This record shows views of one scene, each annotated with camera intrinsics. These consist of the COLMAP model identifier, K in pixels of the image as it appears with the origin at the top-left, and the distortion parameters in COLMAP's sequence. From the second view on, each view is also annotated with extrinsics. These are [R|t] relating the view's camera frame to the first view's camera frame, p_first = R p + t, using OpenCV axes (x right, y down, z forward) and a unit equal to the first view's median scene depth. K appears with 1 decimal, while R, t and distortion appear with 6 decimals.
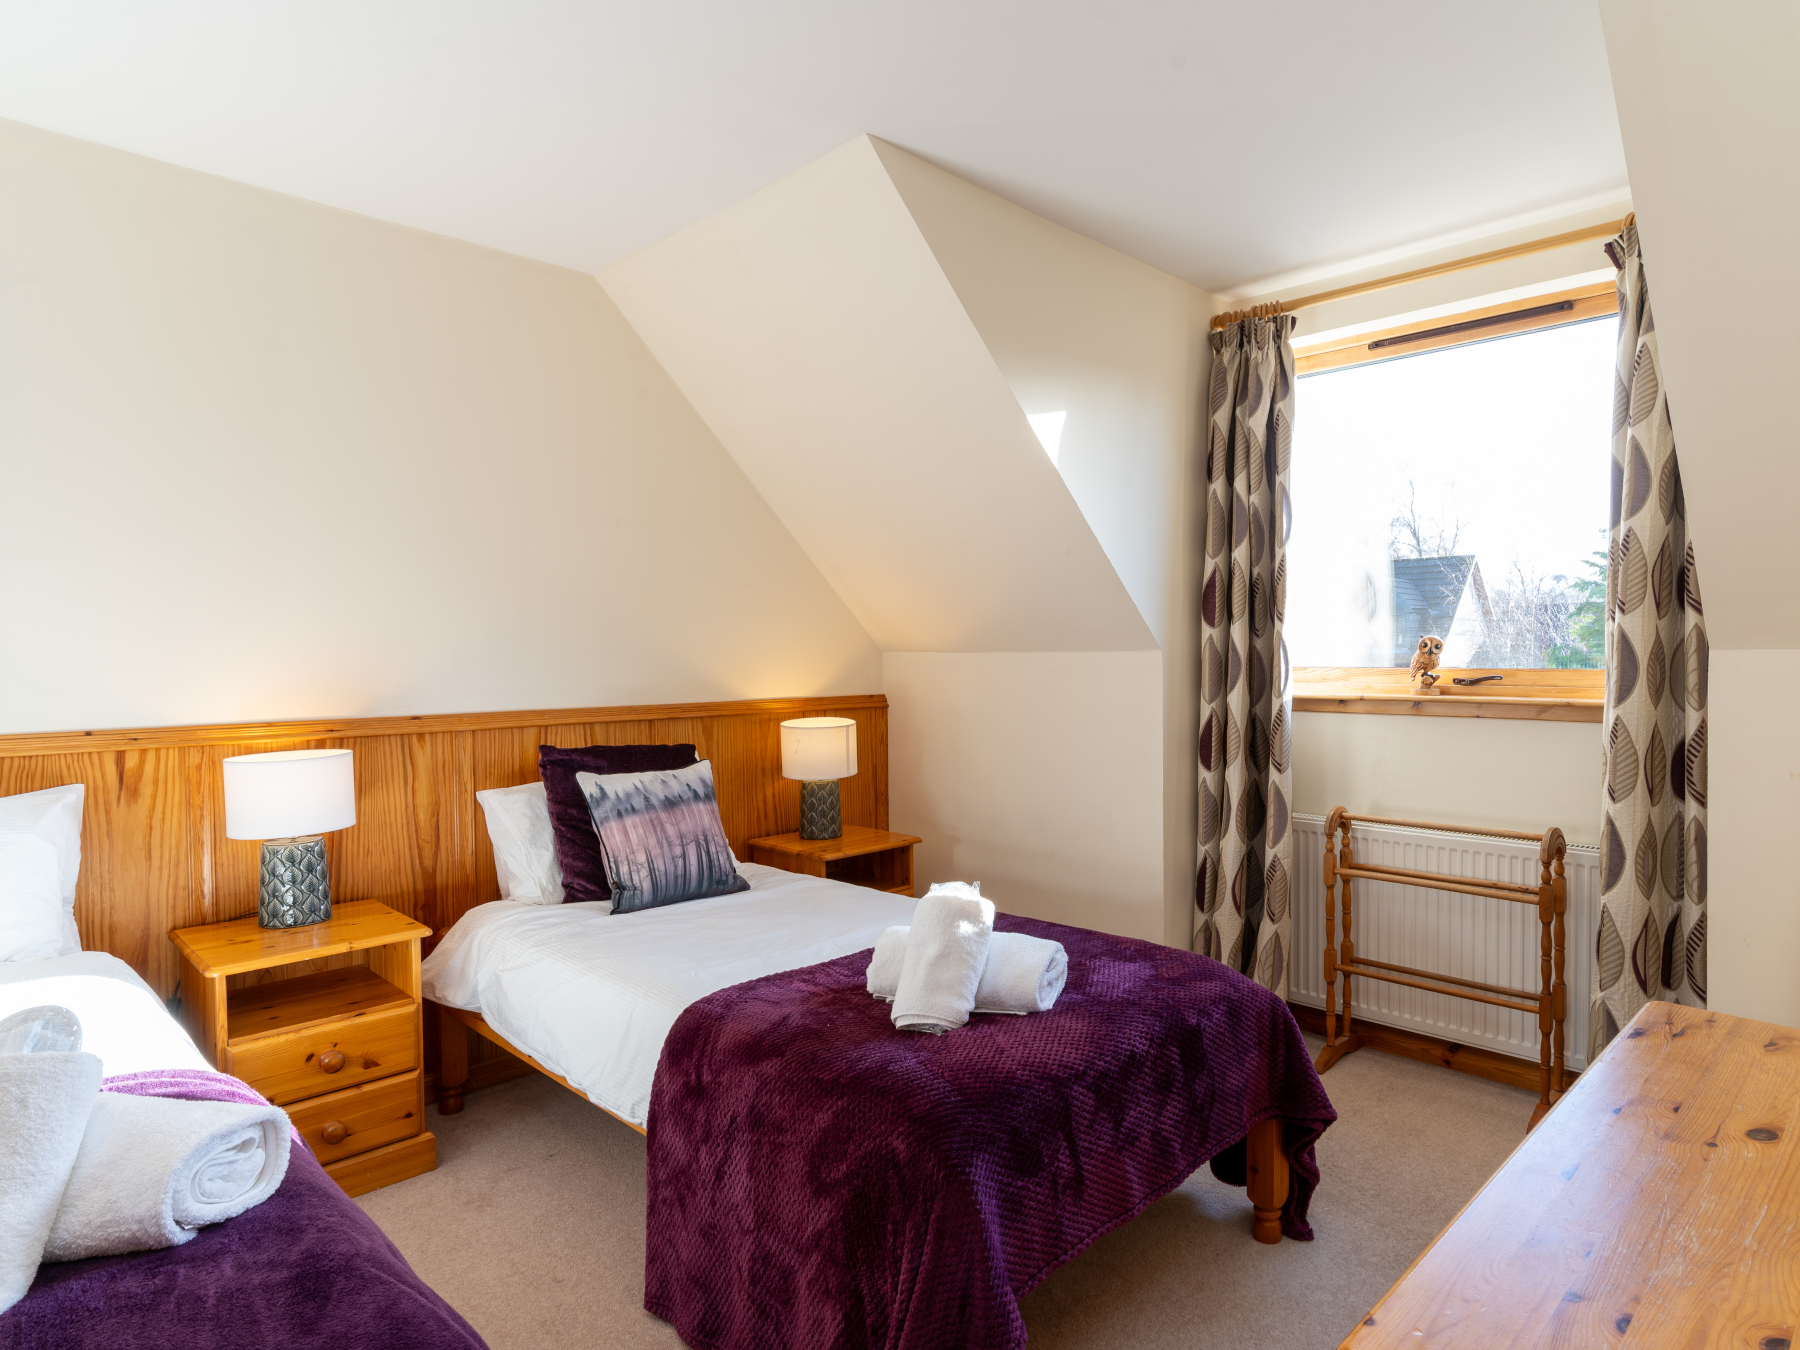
lens RADIAL K [[1017.8, 0, 857.7], [0, 1017.8, 666.1], [0, 0, 1]] dist [0.000459, 0.000342]
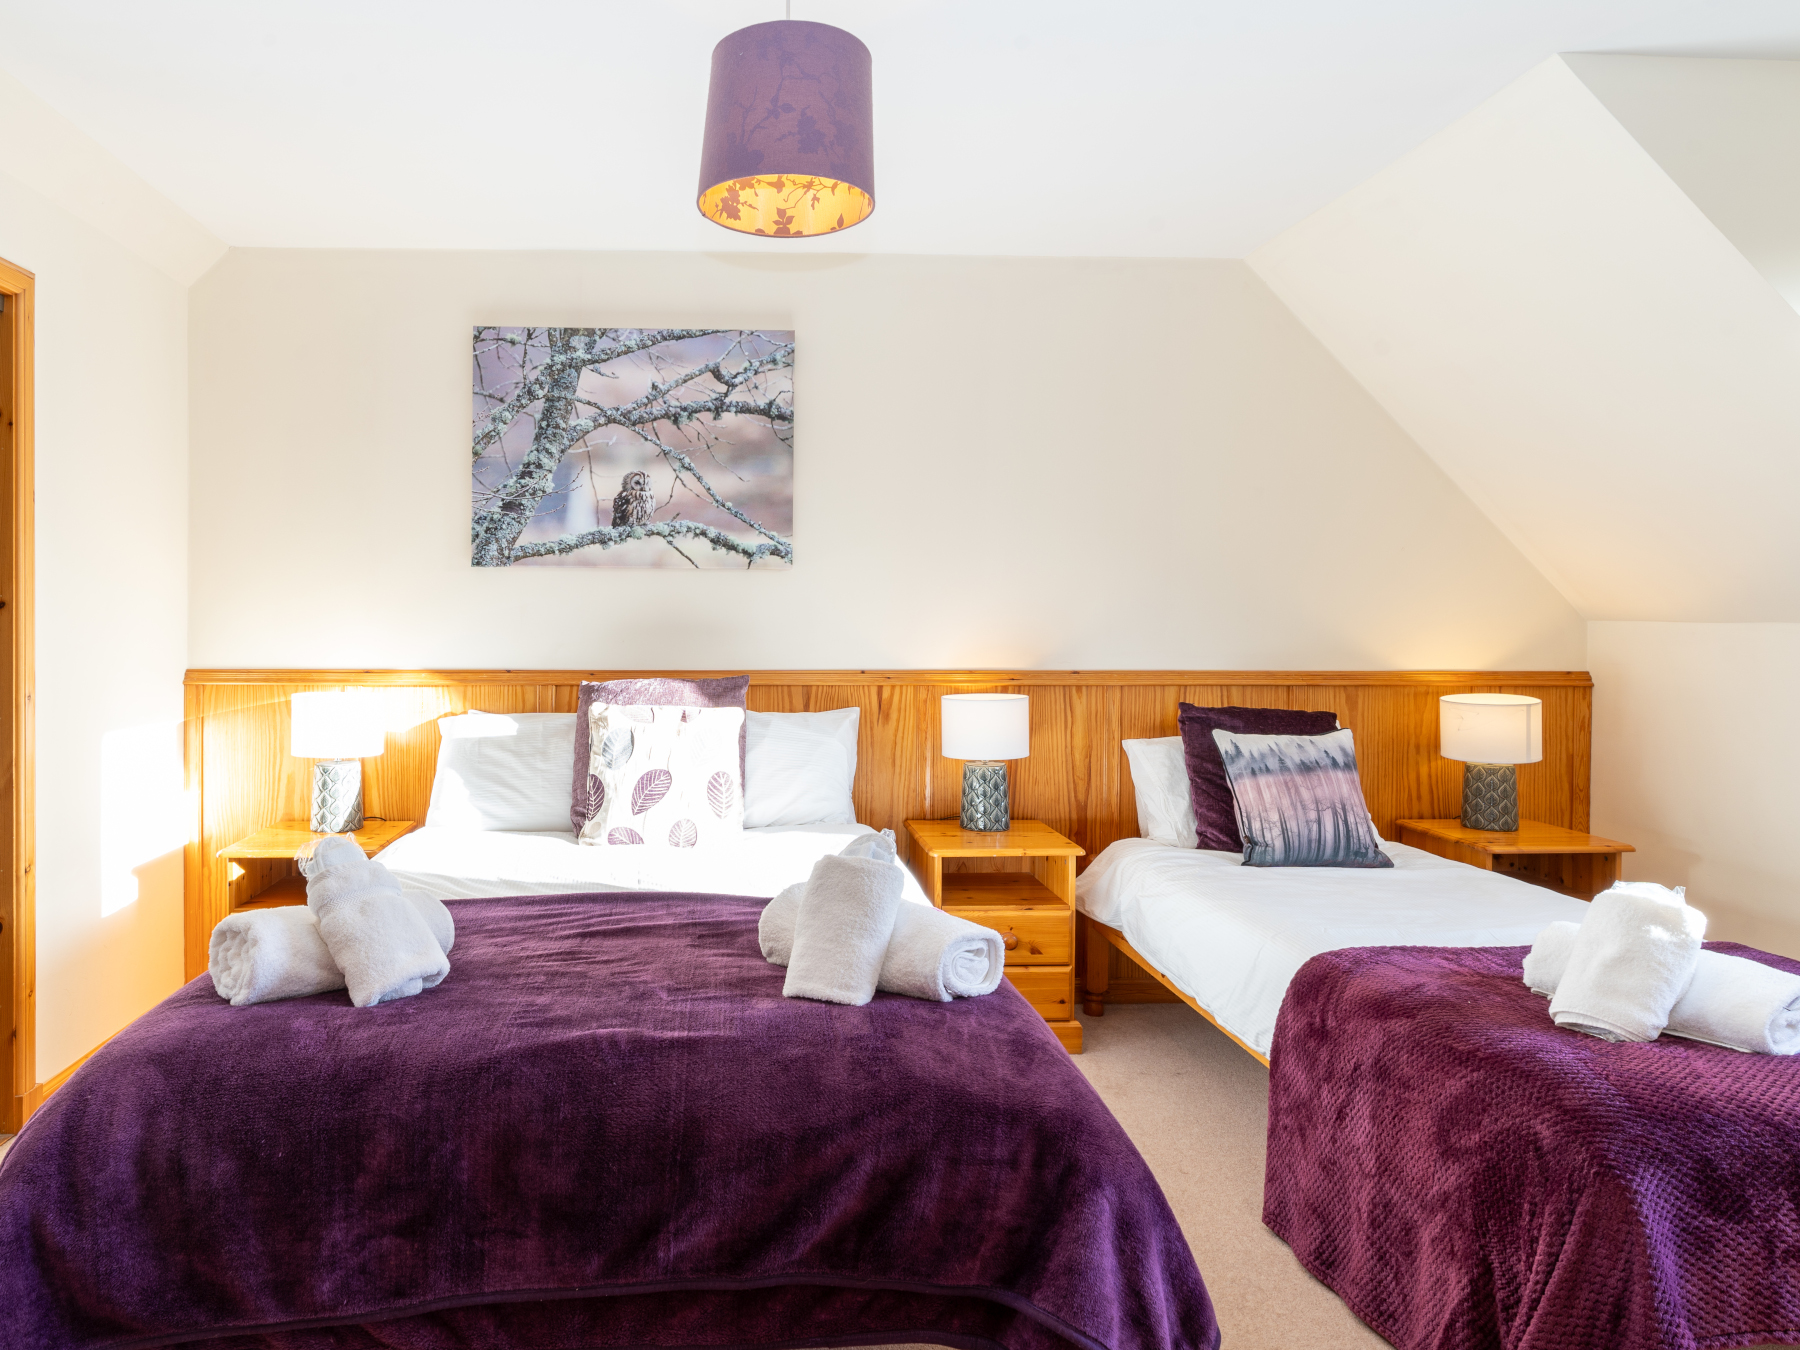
lens RADIAL K [[1017.8, 0, 857.7], [0, 1017.8, 666.1], [0, 0, 1]] dist [0.000459, 0.000342]
pose [[0.822070, 0.036500, -0.568216, 0.031206], [-0.017018, 0.999072, 0.039555, 0.001809], [0.569132, -0.022847, 0.821929, -0.125912]]
